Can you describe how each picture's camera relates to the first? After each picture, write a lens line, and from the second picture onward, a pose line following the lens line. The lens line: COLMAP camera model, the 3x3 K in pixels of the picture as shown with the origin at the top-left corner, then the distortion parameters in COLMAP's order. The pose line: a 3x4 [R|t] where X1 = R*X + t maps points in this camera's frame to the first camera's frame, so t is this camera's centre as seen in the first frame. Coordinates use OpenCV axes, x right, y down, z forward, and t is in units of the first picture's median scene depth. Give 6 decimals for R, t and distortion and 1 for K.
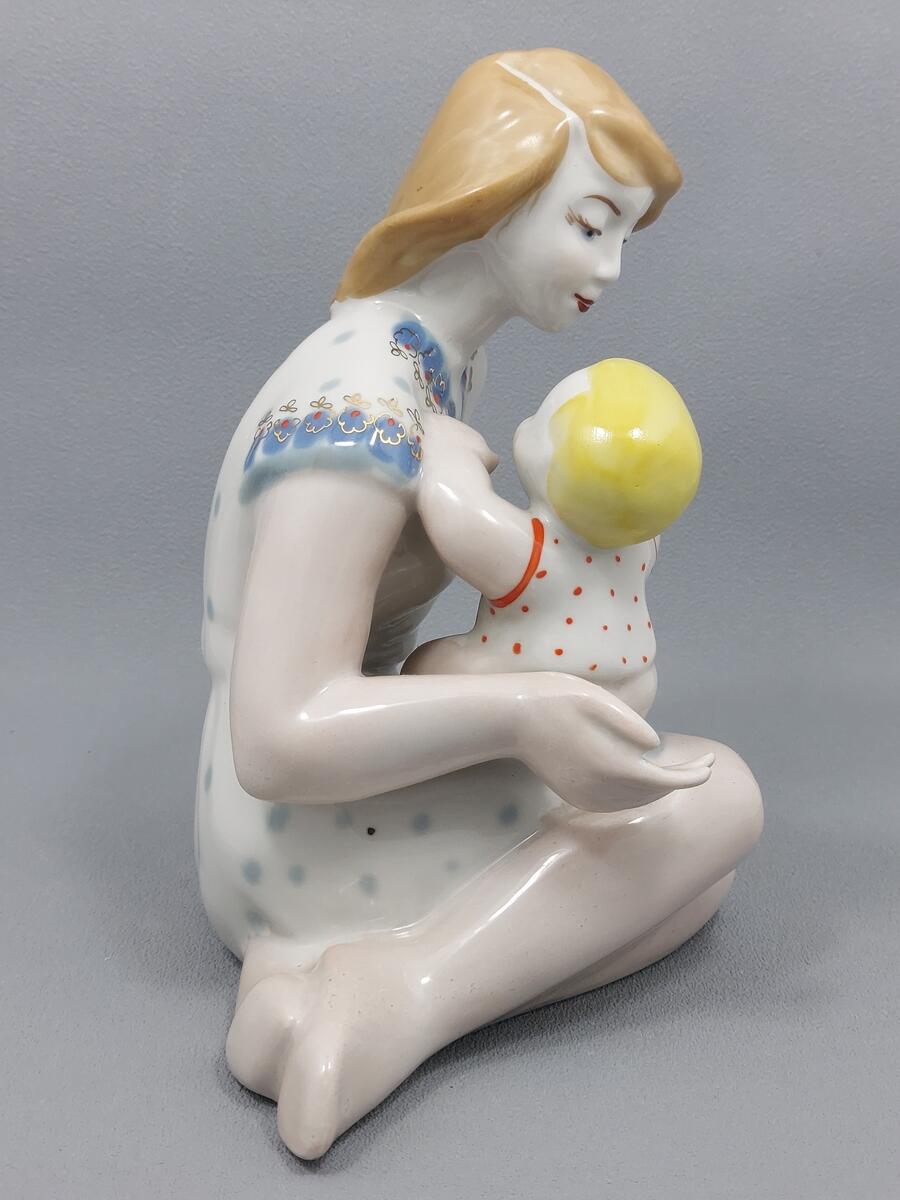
lens RADIAL K [[1865.2, 0, 453.4], [0, 1865.2, 605.4], [0, 0, 1]] dist [0.013635, 0.000000]
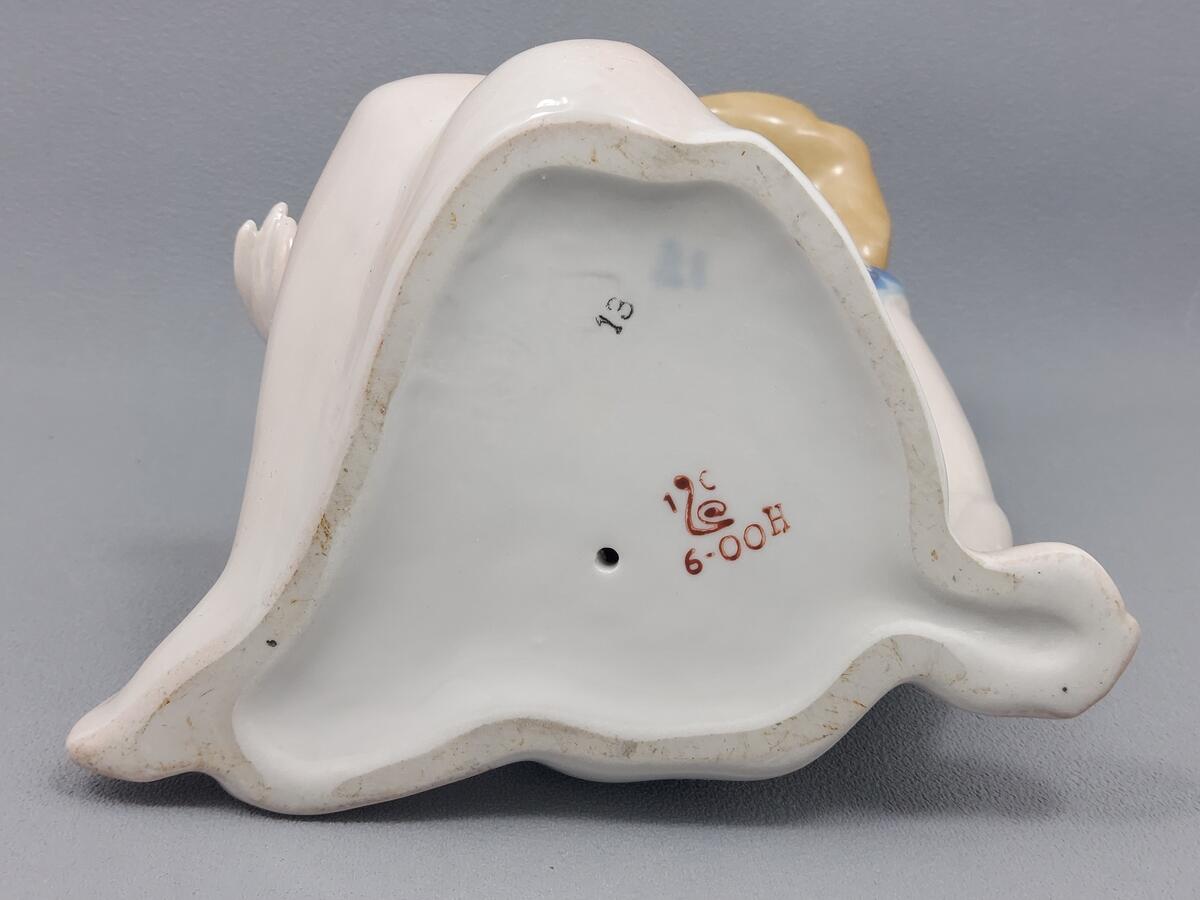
lens RADIAL K [[1865.2, 0, 595.7], [0, 1865.2, 445.6], [0, 0, 1]] dist [0.013635, 0.000000]
pose [[0.999728, 0.013855, 0.018735, 0.000090], [-0.014916, 0.998219, 0.057767, 0.017484], [-0.017901, -0.058031, 0.998154, 0.127324]]
